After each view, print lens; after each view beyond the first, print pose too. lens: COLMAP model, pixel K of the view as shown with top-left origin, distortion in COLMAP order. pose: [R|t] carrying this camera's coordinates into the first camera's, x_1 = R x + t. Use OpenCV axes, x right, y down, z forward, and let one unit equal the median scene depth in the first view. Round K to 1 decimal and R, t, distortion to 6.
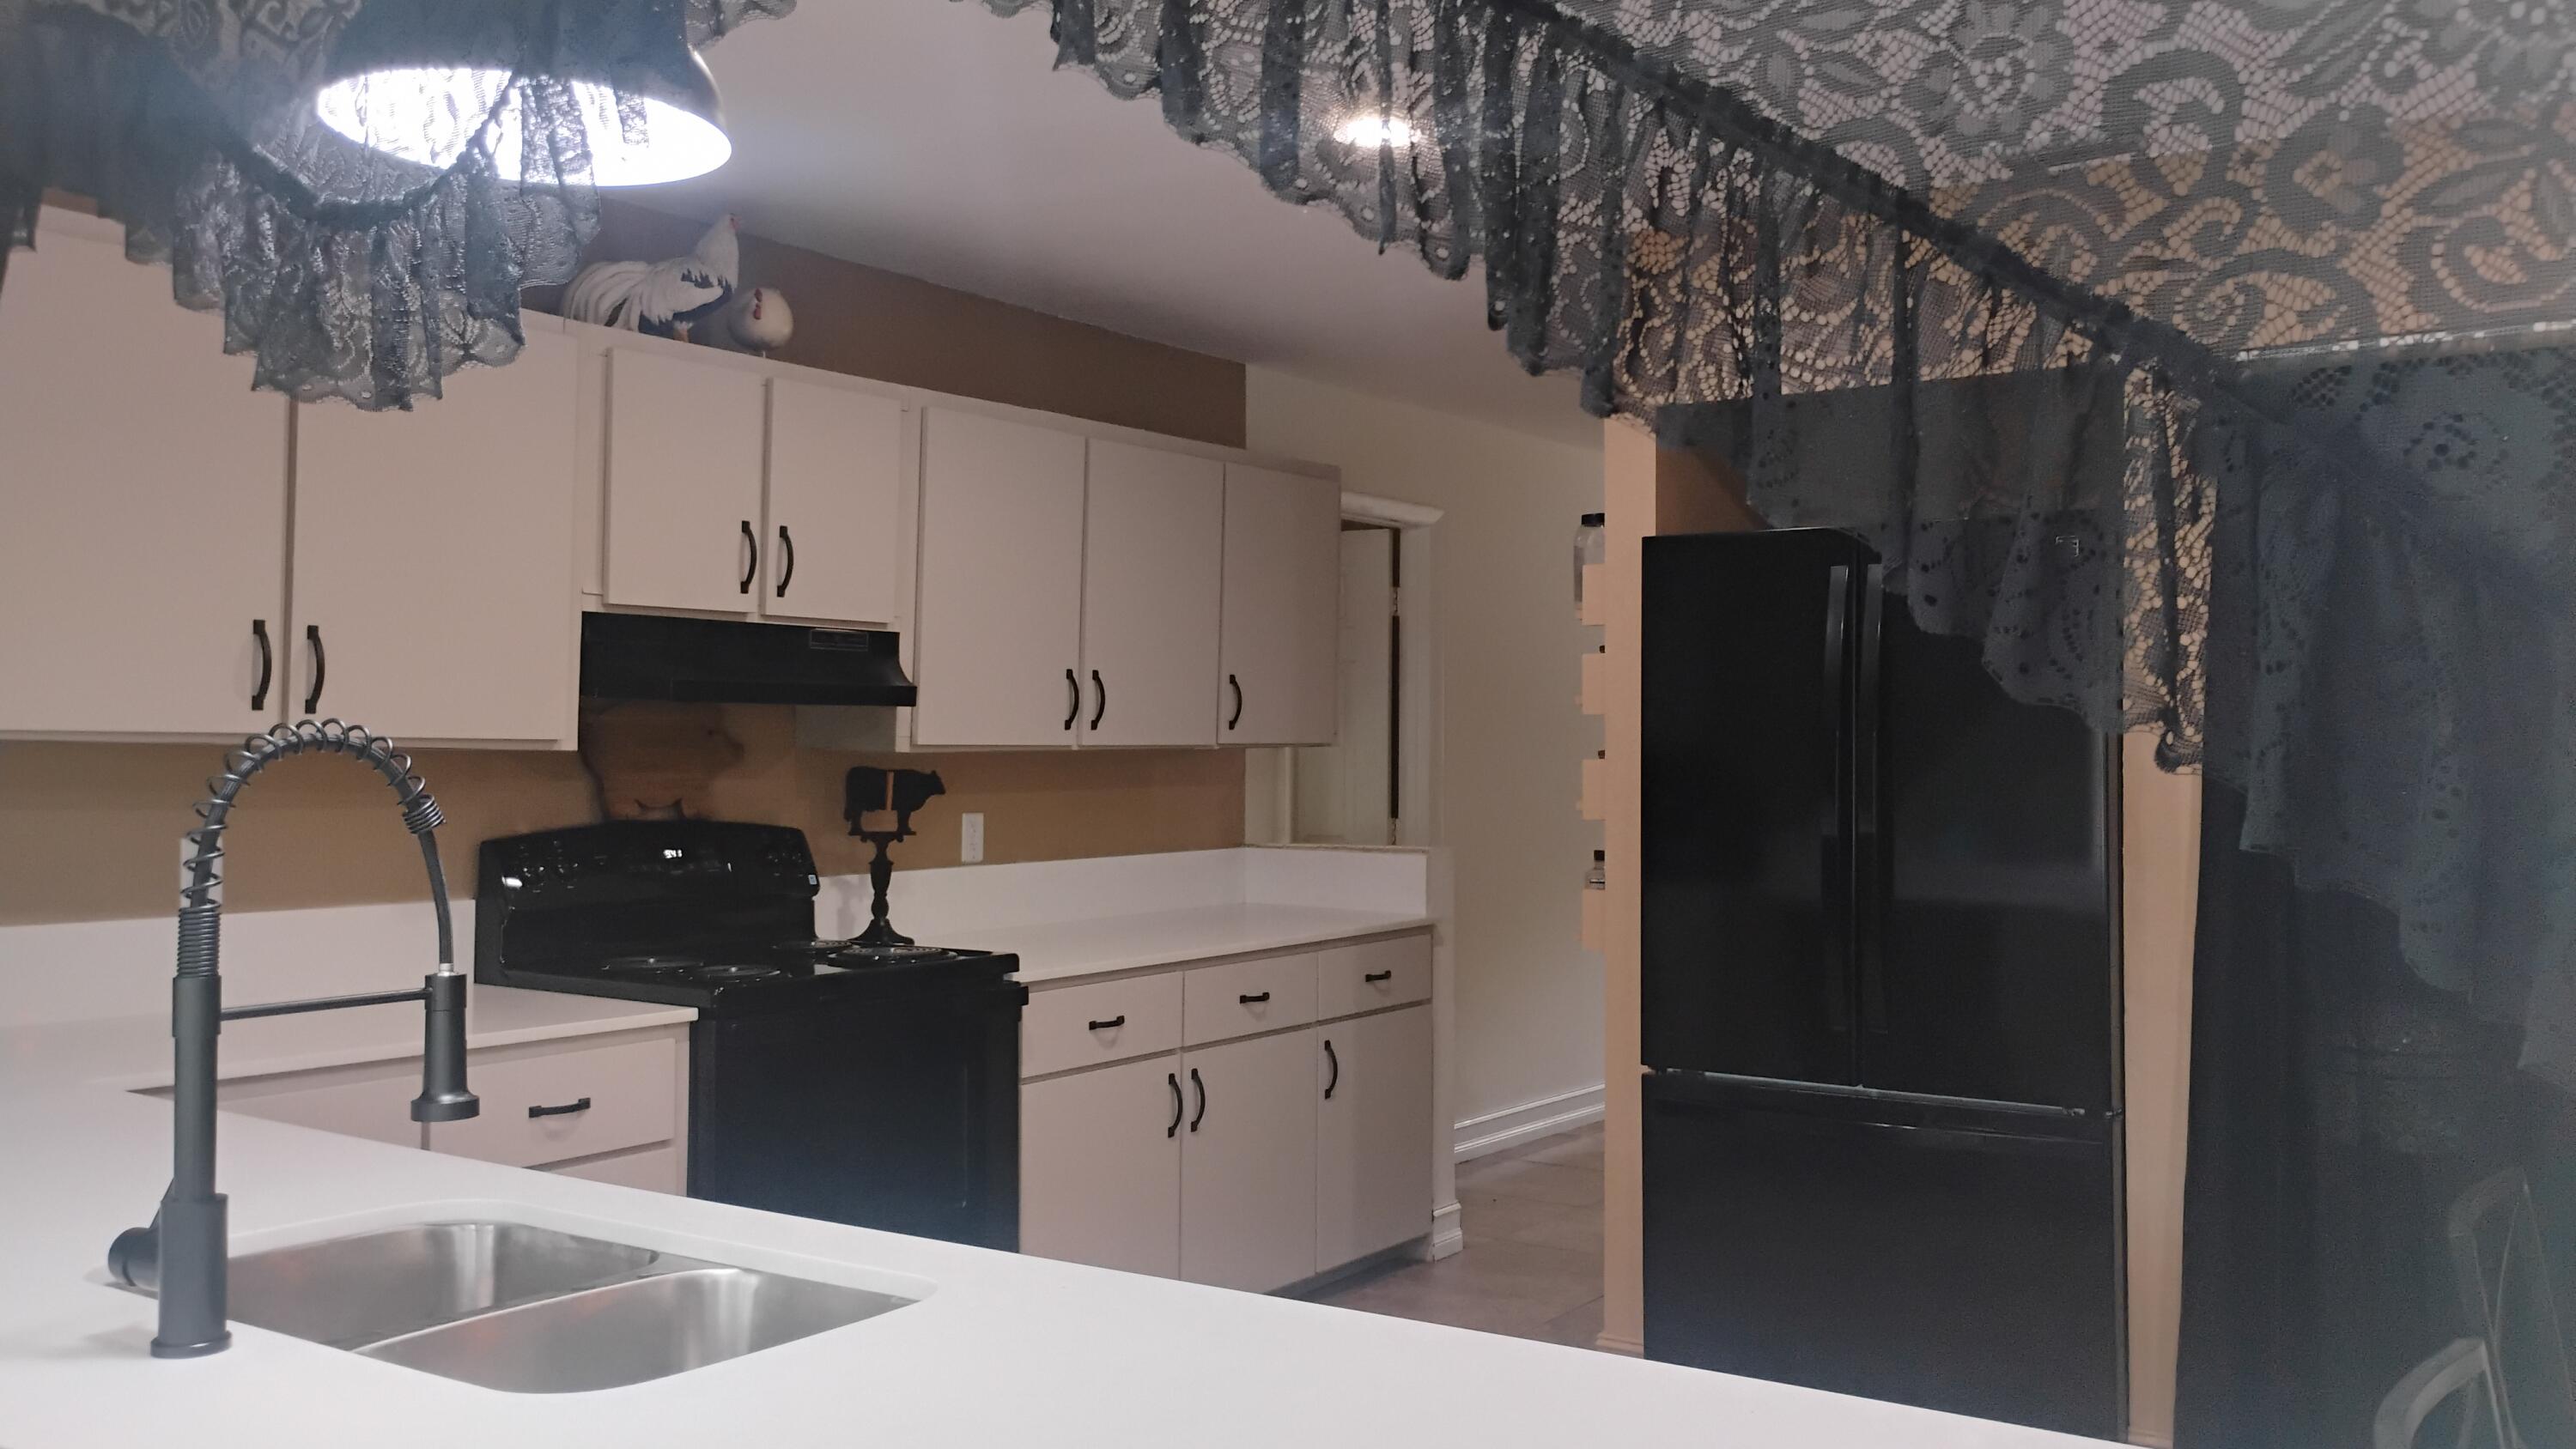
lens RADIAL K [[2132.2, 0, 1296.0], [0, 2132.2, 721.2], [0, 0, 1]] dist [0.062662, -0.073099]
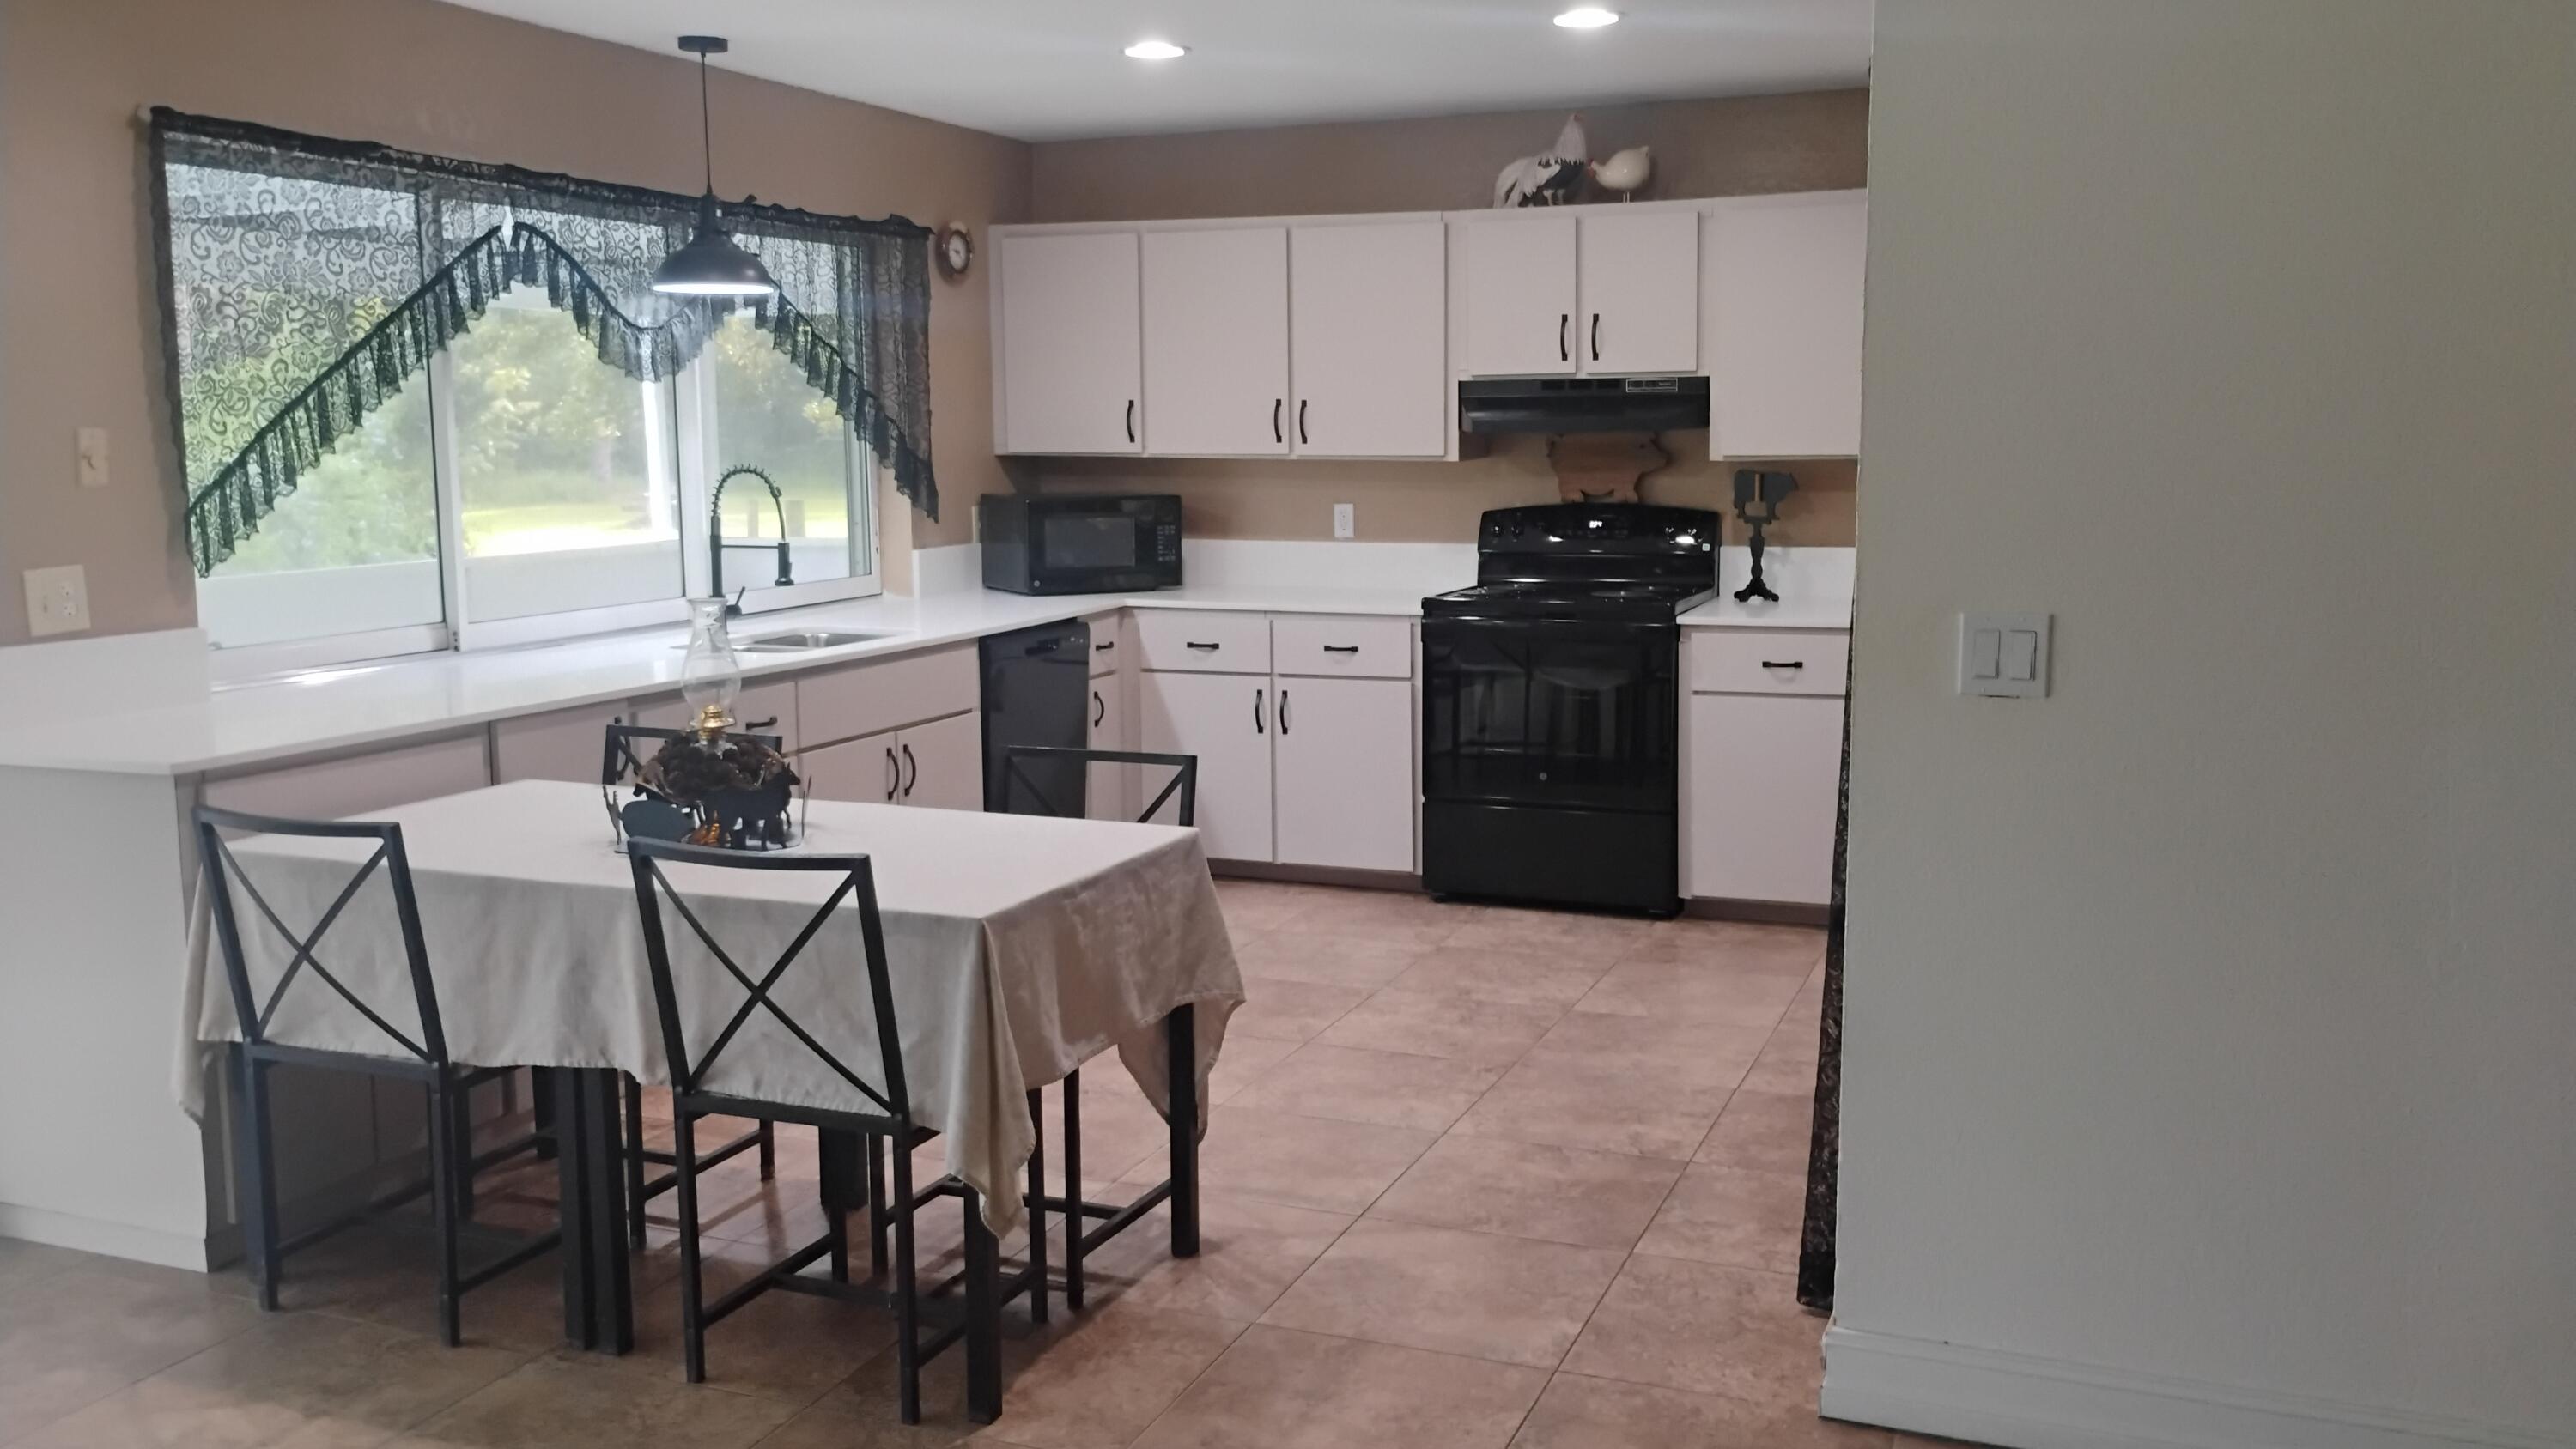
lens RADIAL K [[2132.2, 0, 1296.0], [0, 2132.2, 721.2], [0, 0, 1]] dist [0.062662, -0.073099]
pose [[0.223568, 0.128736, -0.966149, 1.208615], [0.024304, 0.990195, 0.137564, -0.017167], [0.974385, -0.054236, 0.218247, 0.425141]]
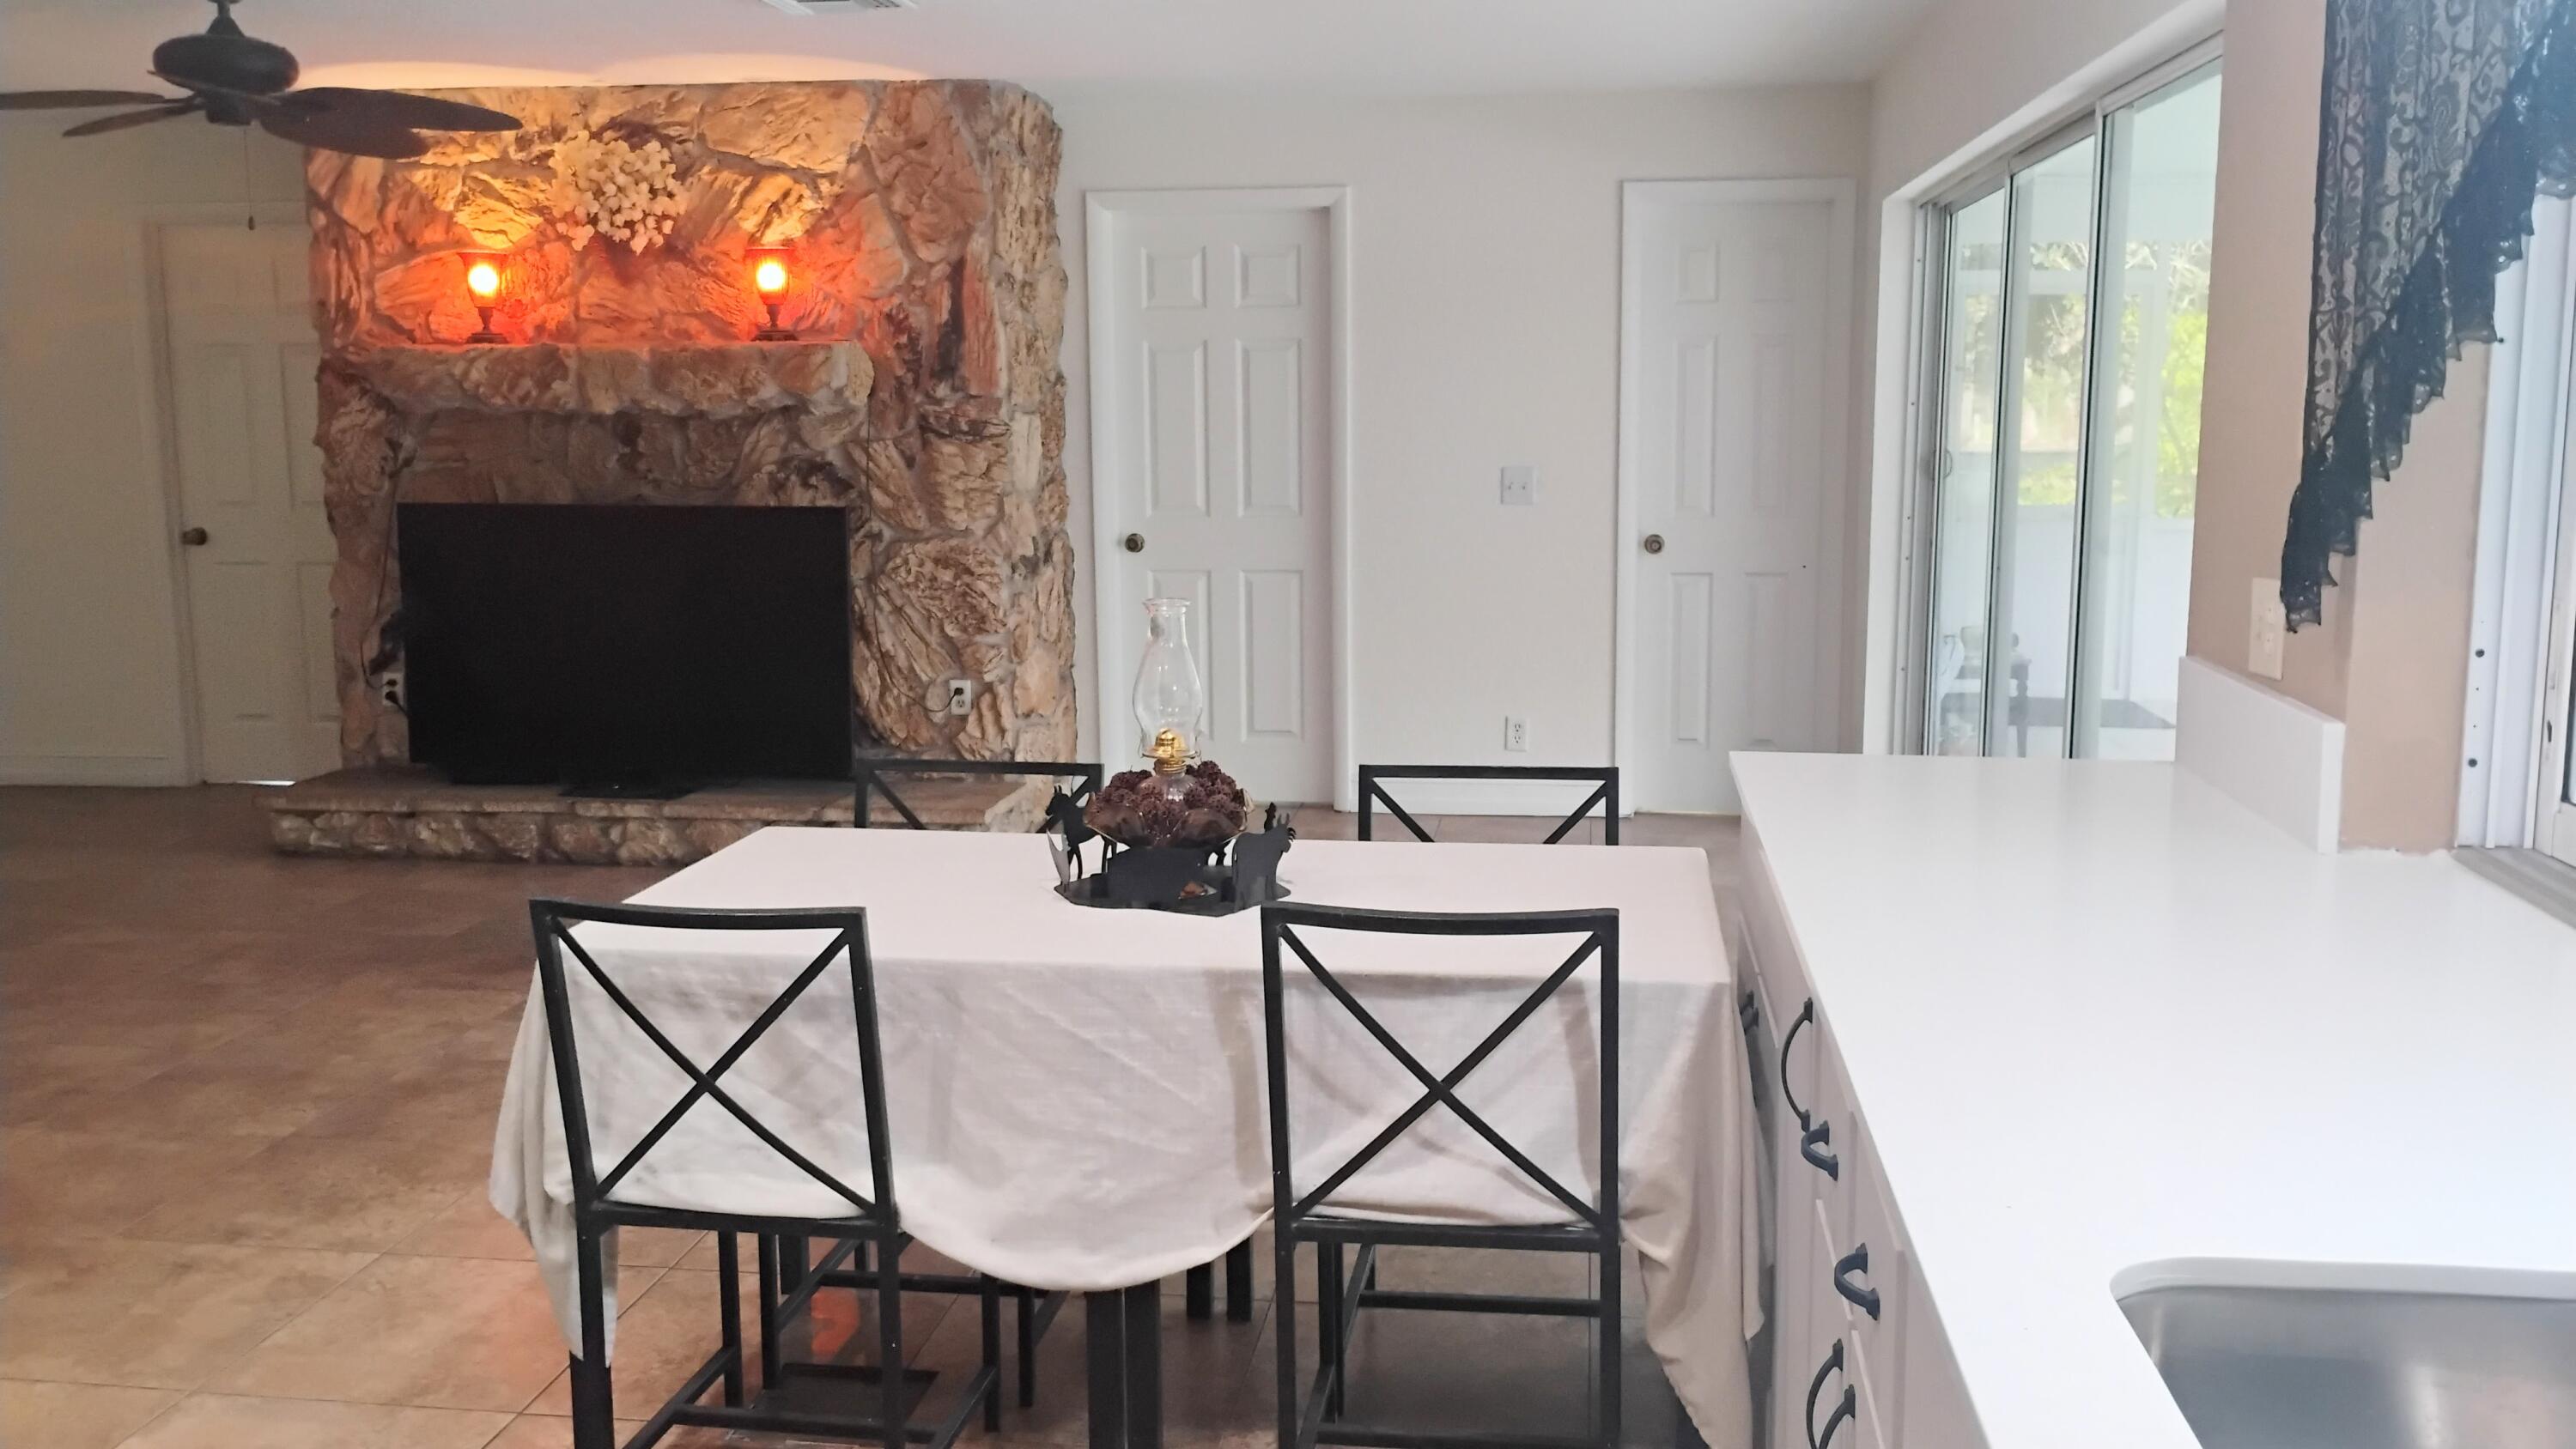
lens RADIAL K [[2132.2, 0, 1296.0], [0, 2132.2, 721.2], [0, 0, 1]] dist [0.062662, -0.073099]
pose [[-0.447792, -0.135444, 0.883820, -0.278982], [-0.008849, 0.989083, 0.147092, -0.014326], [-0.894094, 0.058046, -0.444102, 0.649858]]
